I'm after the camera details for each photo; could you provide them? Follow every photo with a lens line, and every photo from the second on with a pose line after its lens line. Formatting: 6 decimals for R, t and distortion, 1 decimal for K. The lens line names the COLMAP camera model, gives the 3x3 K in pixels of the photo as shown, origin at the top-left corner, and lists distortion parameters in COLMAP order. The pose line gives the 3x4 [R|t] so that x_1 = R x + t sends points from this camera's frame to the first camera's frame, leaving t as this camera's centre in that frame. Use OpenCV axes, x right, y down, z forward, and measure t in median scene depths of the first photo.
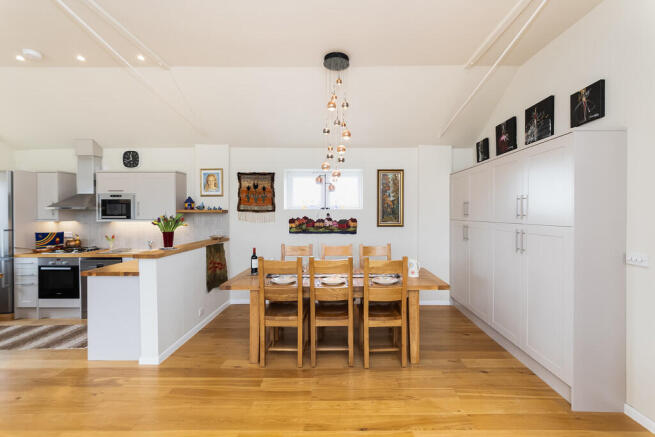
lens RADIAL K [[282.9, 0, 333.3], [0, 282.9, 213.2], [0, 0, 1]] dist [-0.007992, 0.003198]
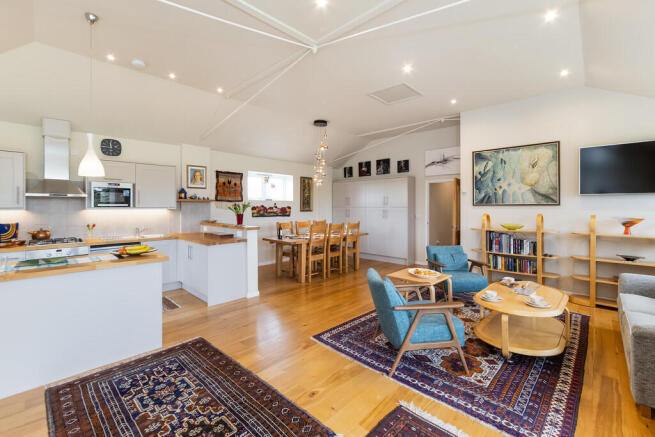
lens RADIAL K [[282.9, 0, 320.9], [0, 282.9, 207.5], [0, 0, 1]] dist [-0.007992, 0.003198]
pose [[0.700740, -0.002783, 0.713412, -0.947054], [0.000013, 0.999992, 0.003888, 0.017962], [-0.713417, -0.002716, 0.700734, -0.237902]]
